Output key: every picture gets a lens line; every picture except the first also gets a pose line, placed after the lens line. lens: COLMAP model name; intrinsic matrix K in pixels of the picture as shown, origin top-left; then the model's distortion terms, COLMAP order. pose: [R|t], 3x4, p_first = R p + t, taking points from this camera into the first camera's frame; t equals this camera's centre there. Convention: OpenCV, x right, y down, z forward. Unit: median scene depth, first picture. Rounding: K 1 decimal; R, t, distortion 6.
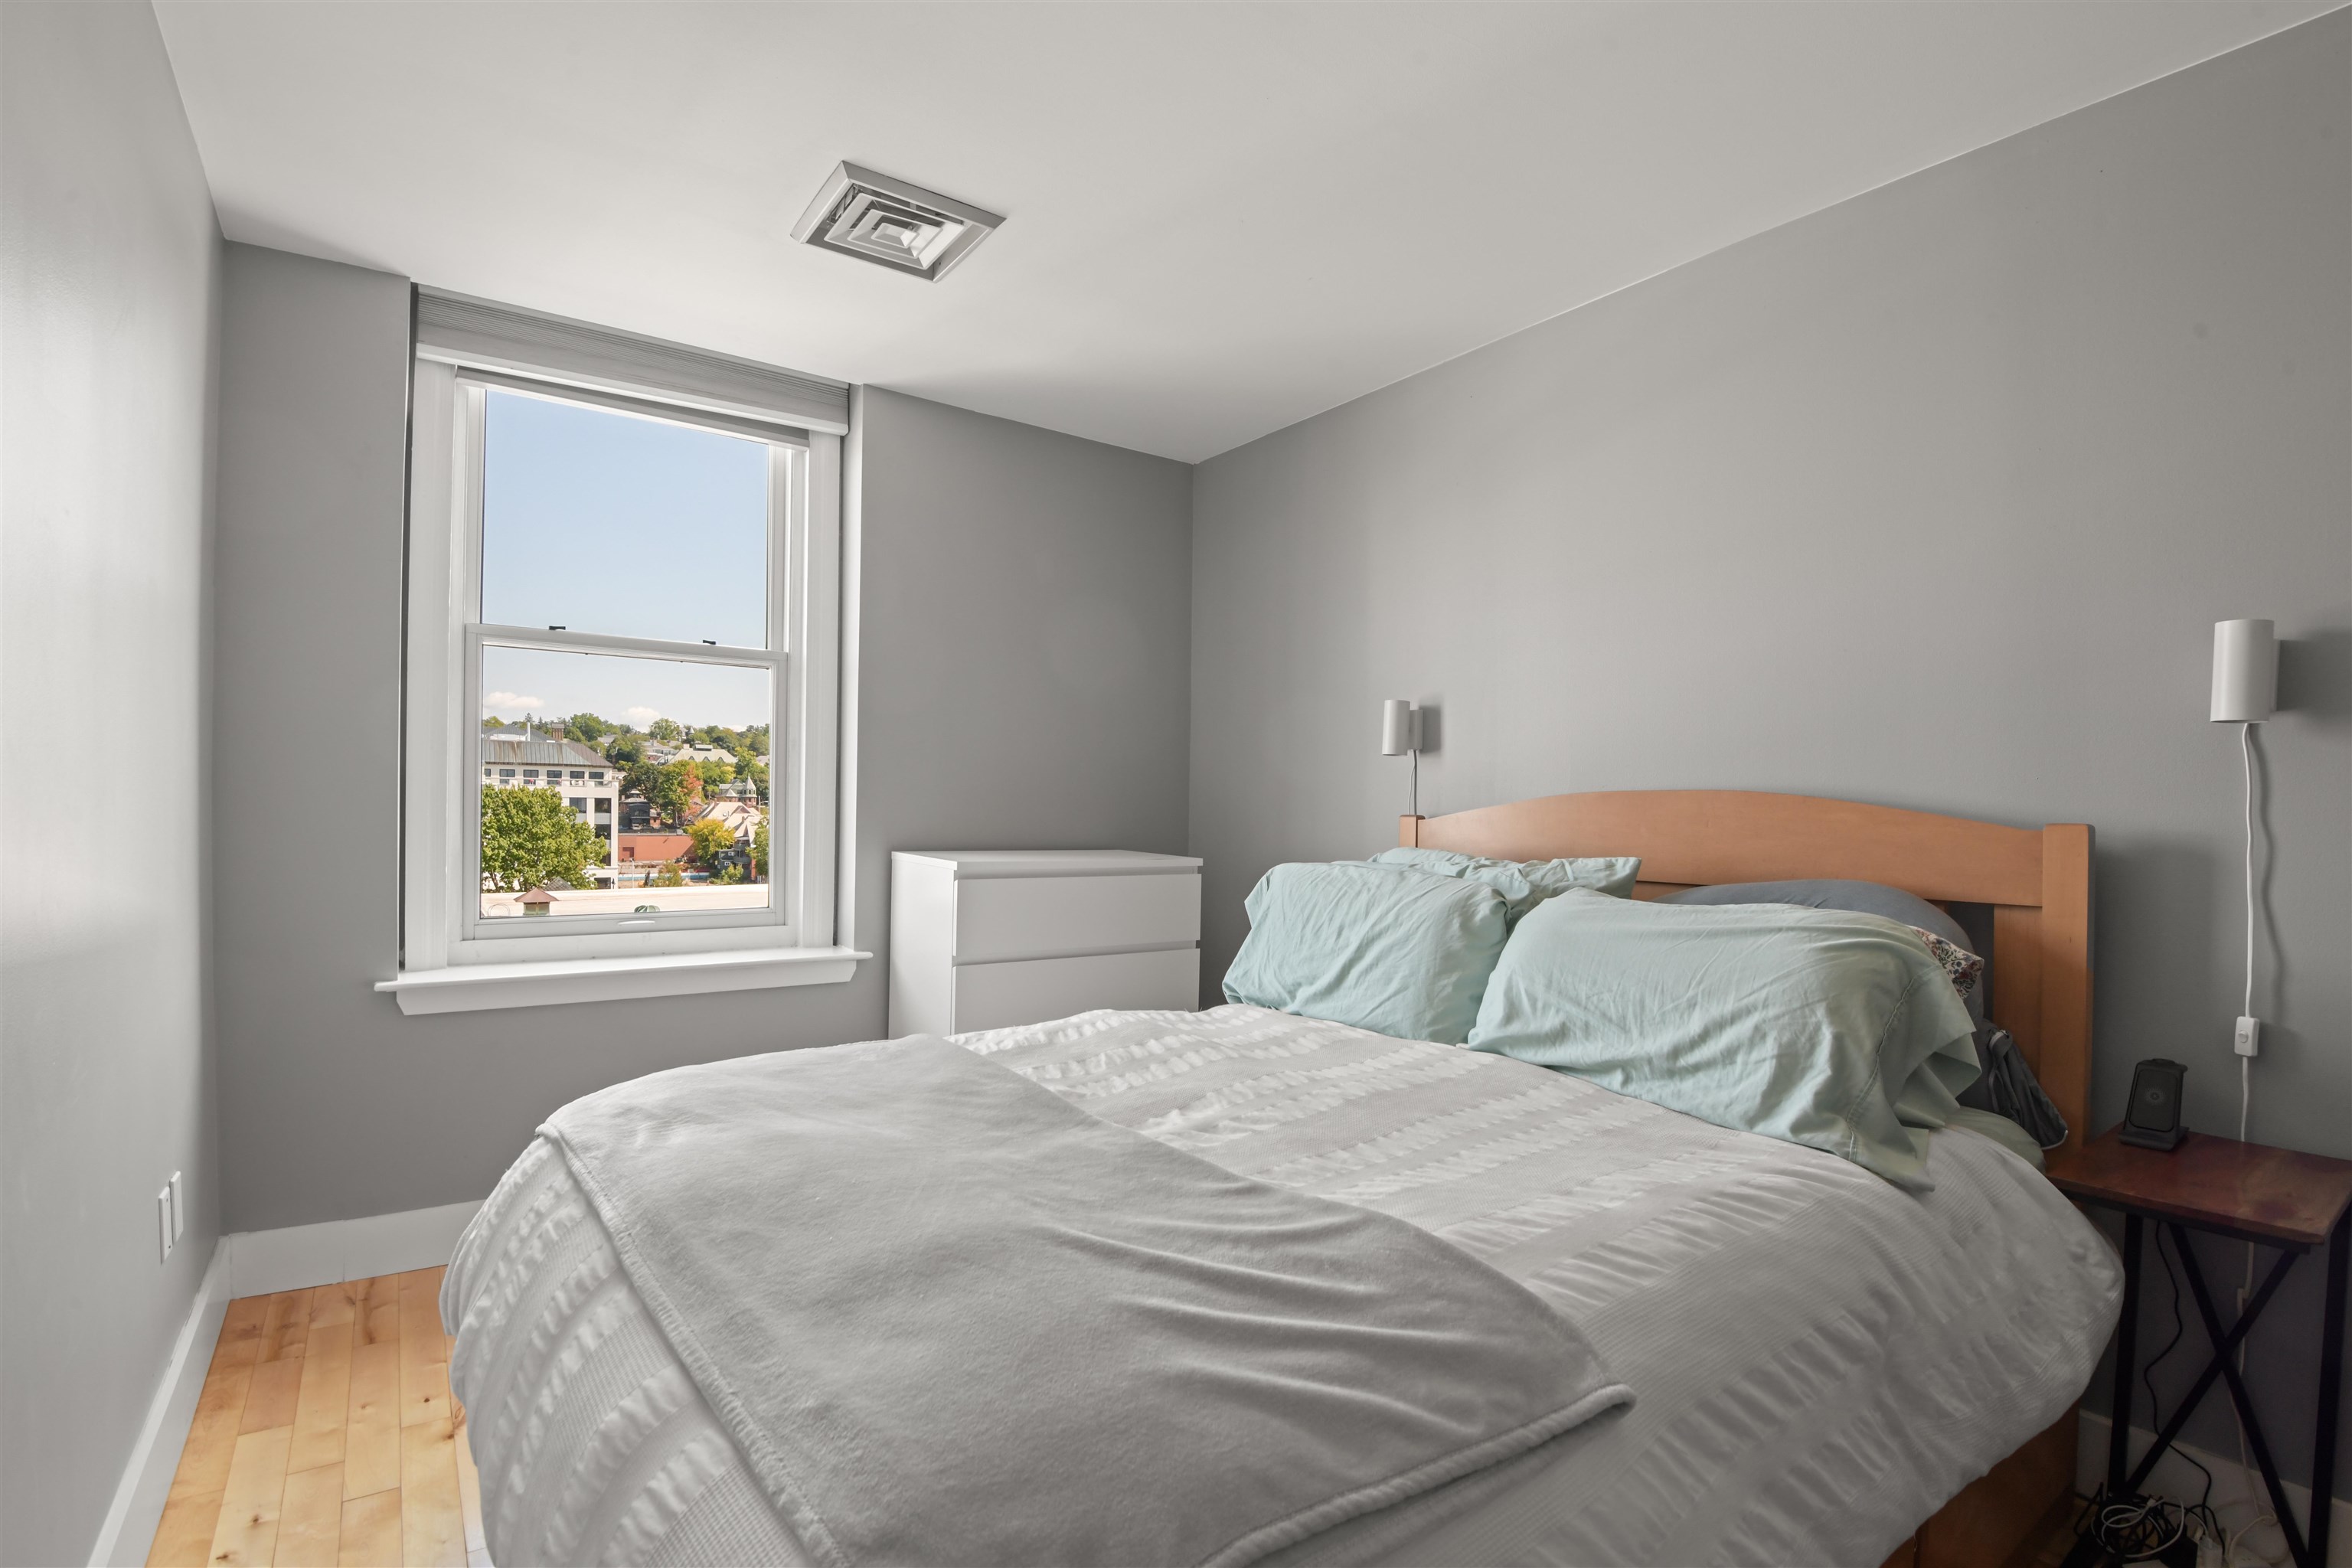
lens RADIAL K [[1061.2, 0, 1154.2], [0, 1061.2, 834.3], [0, 0, 1]] dist [0.016037, -0.011951]
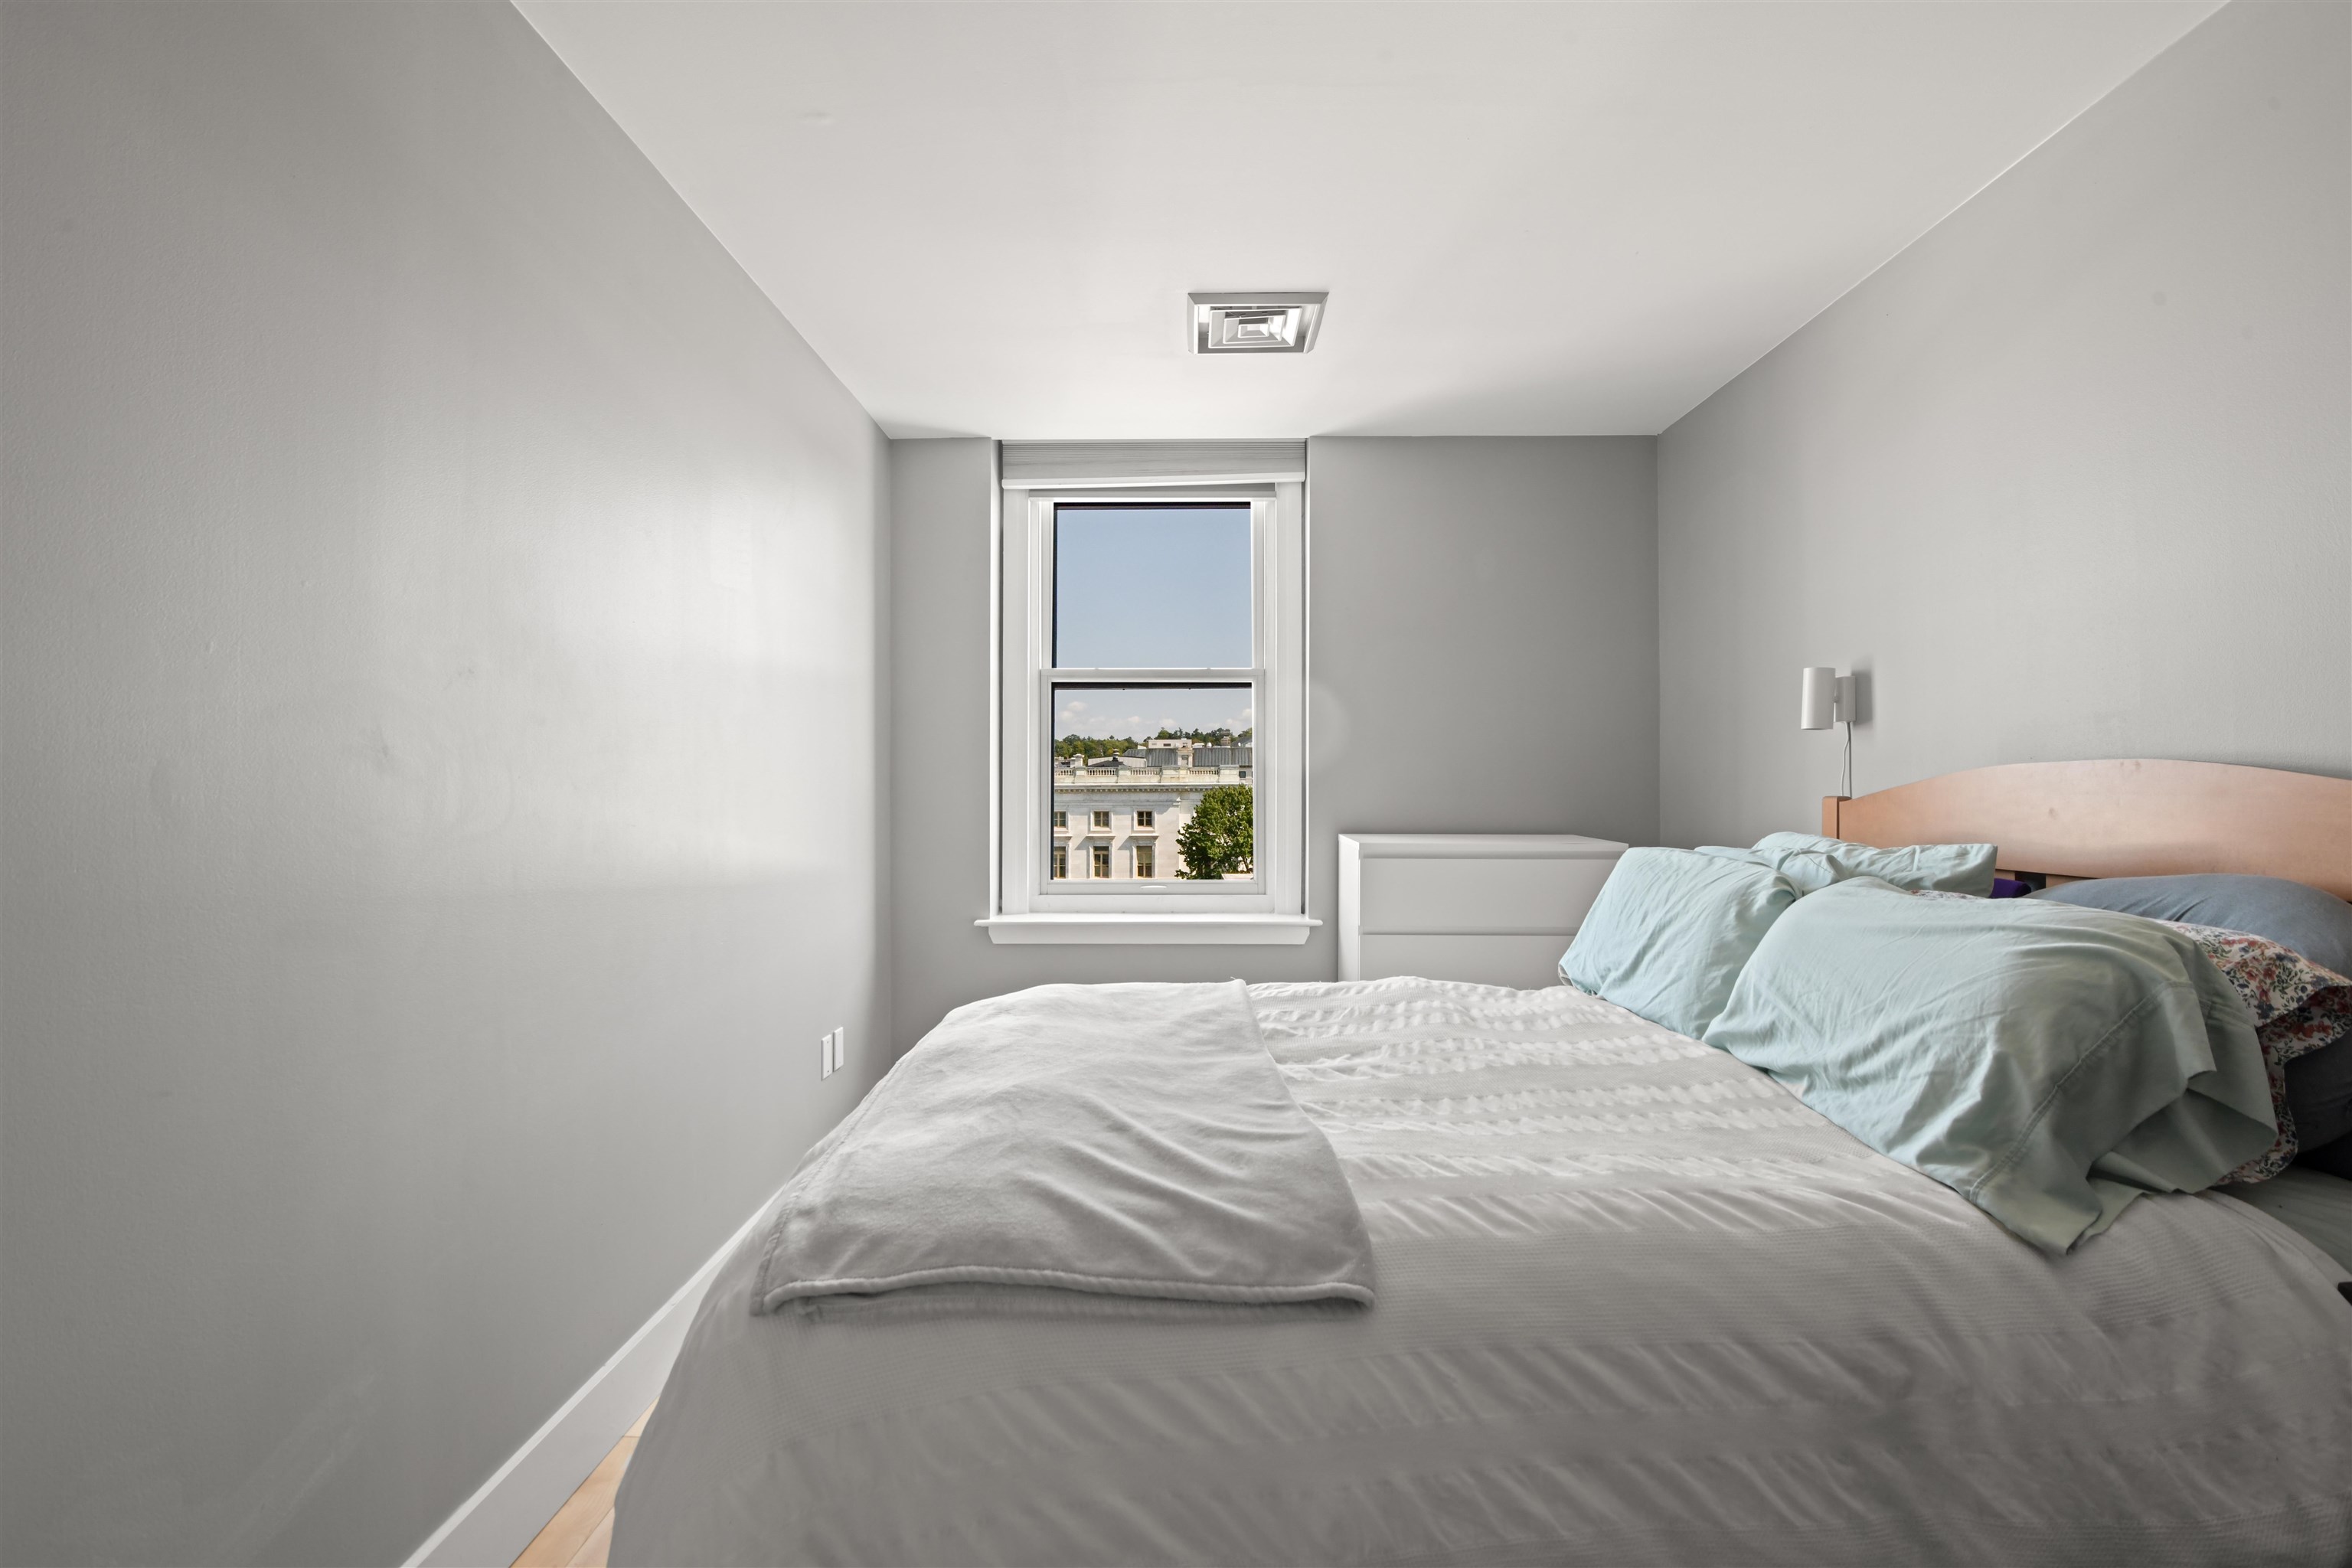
lens RADIAL K [[1061.2, 0, 1196.1], [0, 1061.2, 773.2], [0, 0, 1]] dist [0.016037, -0.011951]
pose [[0.819999, -0.022021, -0.571941, 0.546675], [-0.005216, 0.998931, -0.045939, 0.010390], [0.572341, 0.040653, 0.819007, -0.037229]]
